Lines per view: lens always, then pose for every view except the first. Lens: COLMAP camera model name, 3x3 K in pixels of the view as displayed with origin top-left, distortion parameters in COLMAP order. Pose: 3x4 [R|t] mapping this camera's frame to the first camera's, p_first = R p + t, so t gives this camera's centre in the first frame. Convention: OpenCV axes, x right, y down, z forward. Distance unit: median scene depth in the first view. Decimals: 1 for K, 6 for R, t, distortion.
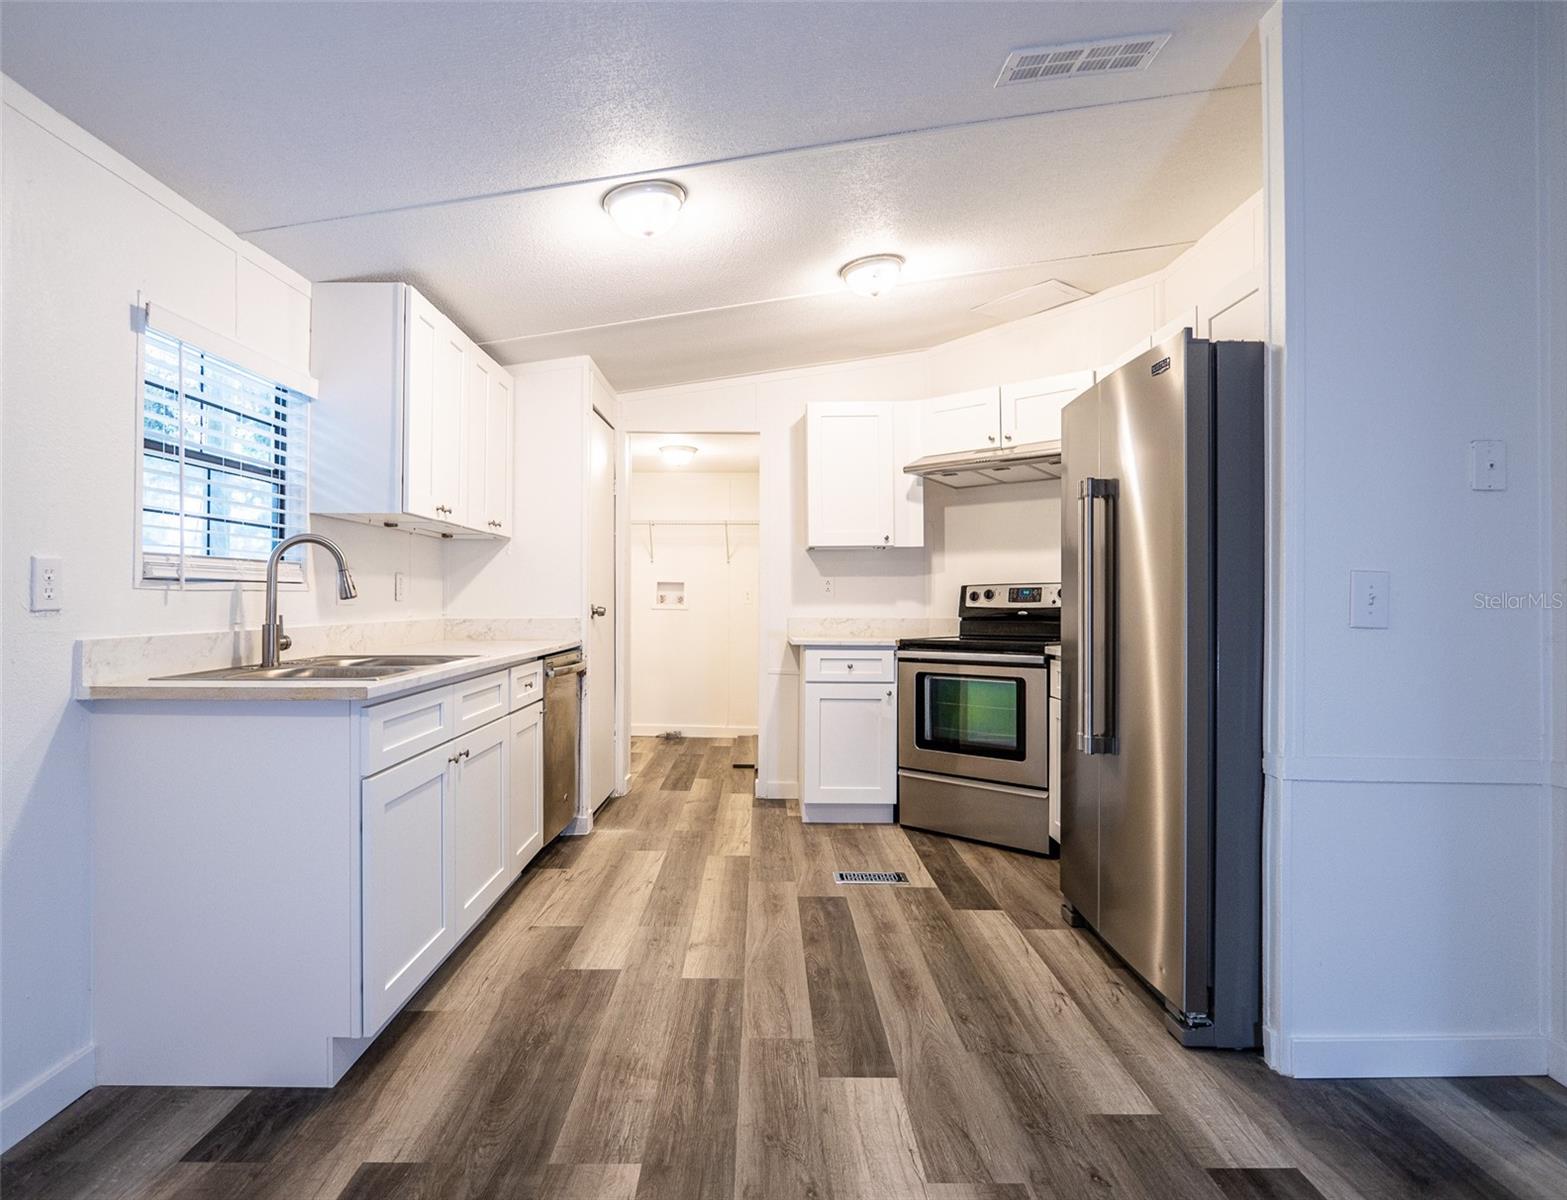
lens RADIAL K [[875.8, 0, 750.1], [0, 875.8, 596.9], [0, 0, 1]] dist [-0.017233, -0.000060]
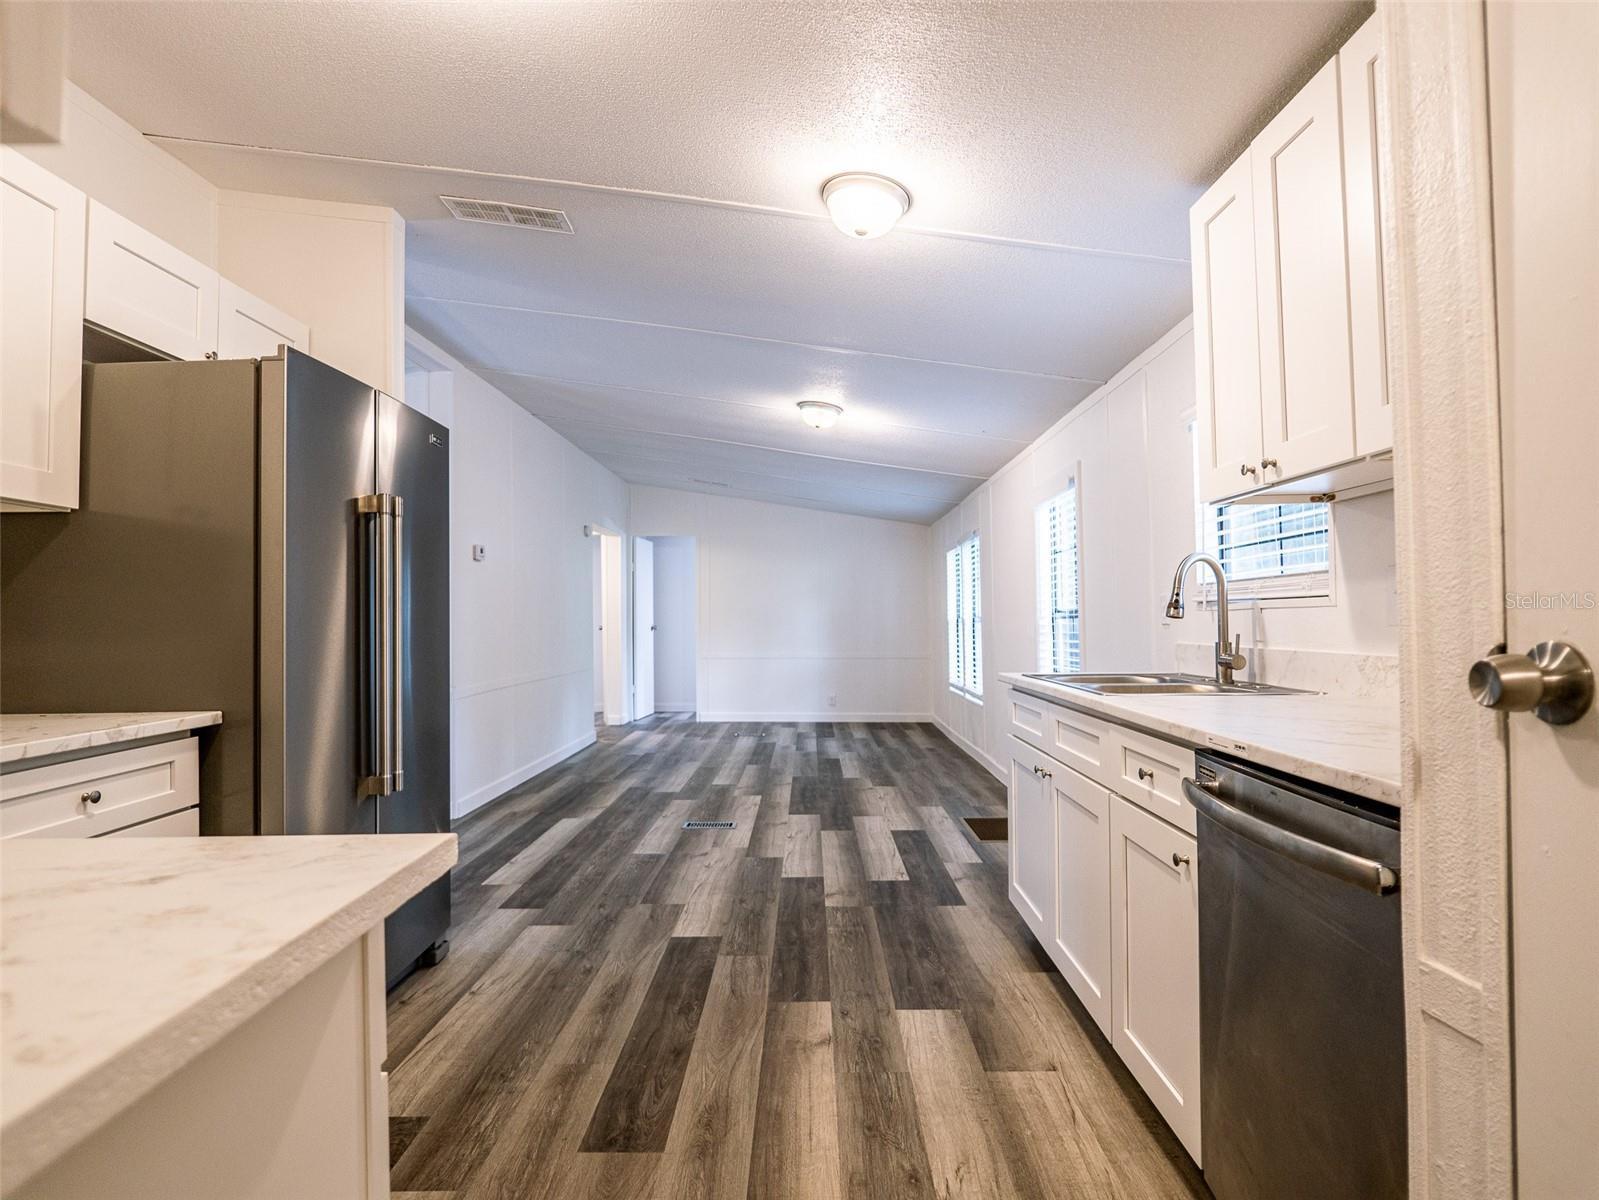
lens RADIAL K [[869.0, 0, 799.5], [0, 869.0, 600.0], [0, 0, 1]] dist [-0.014291, 0.003982]
pose [[-0.999957, 0.008914, -0.002667, -0.038090], [0.008985, 0.999574, -0.027758, 0.004672], [0.002418, -0.027781, -0.999611, 1.704615]]
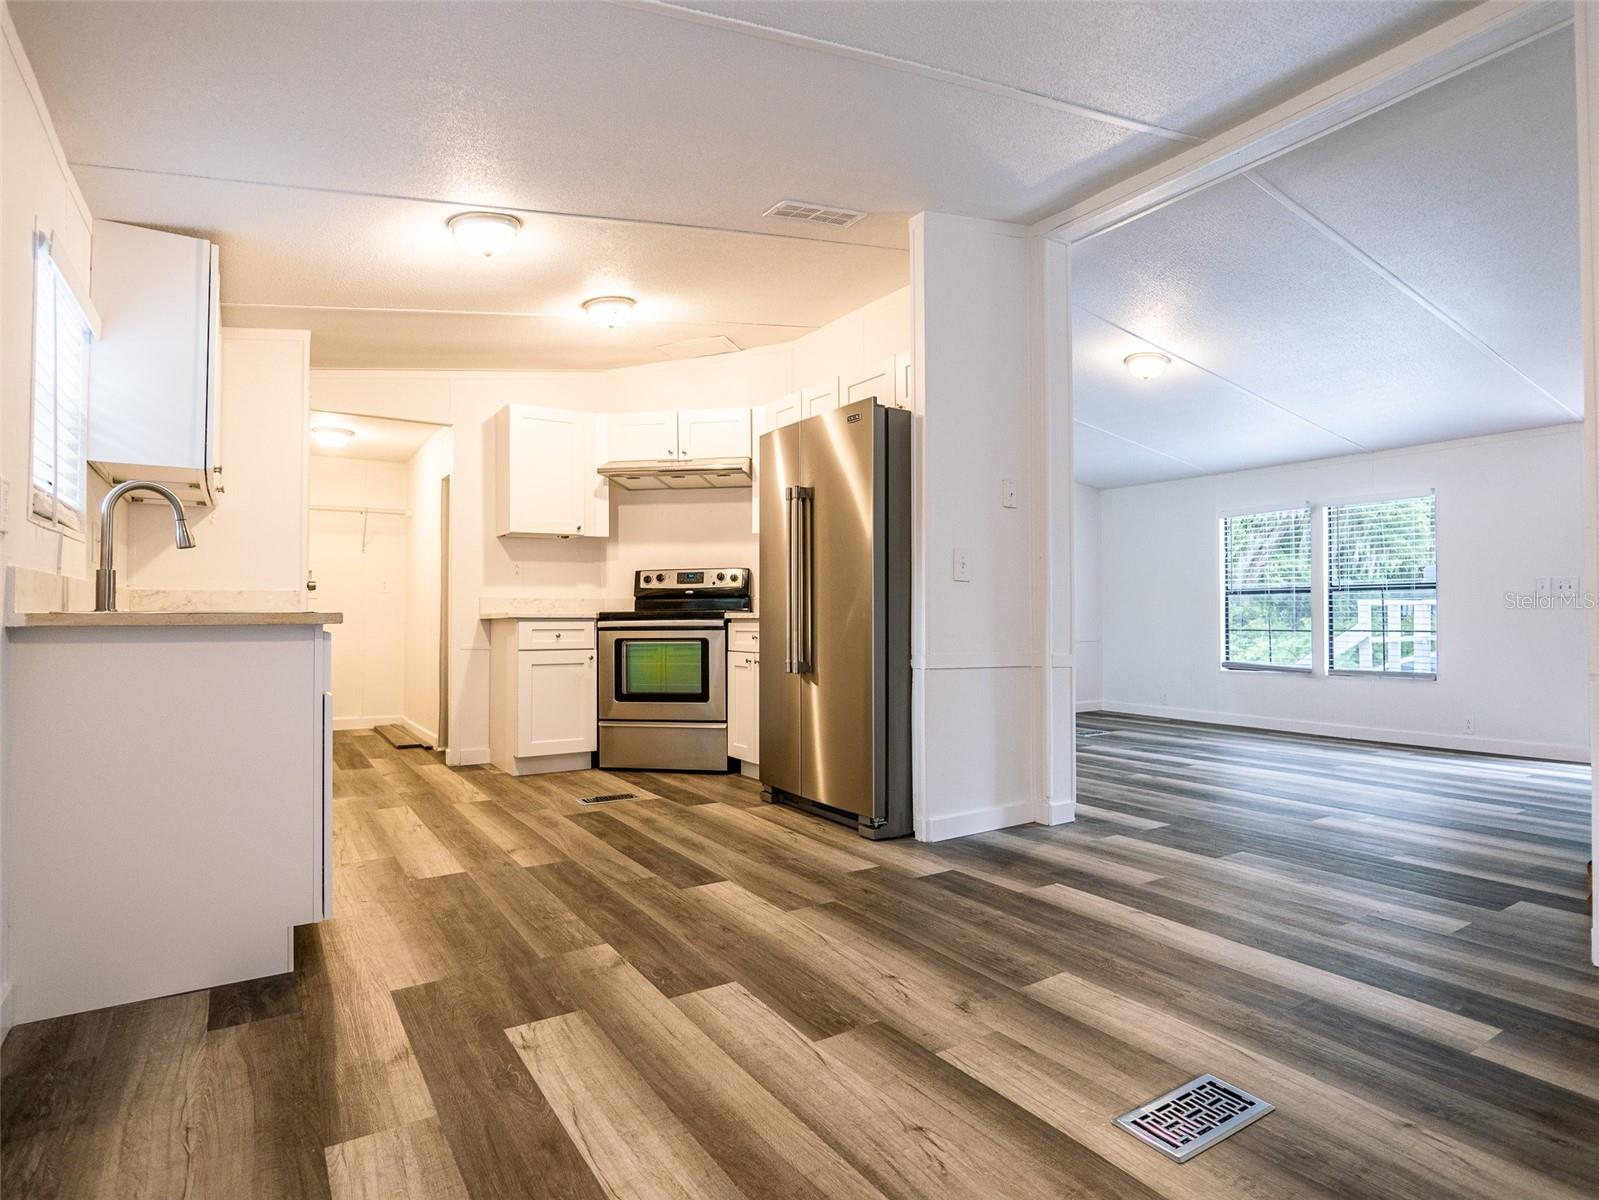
lens RADIAL K [[869.0, 0, 799.5], [0, 869.0, 600.0], [0, 0, 1]] dist [-0.014291, 0.003982]
pose [[0.832854, 0.006305, 0.553457, -0.367177], [-0.000460, 0.999943, -0.010698, 0.063347], [-0.553493, 0.008655, 0.832809, -0.195969]]
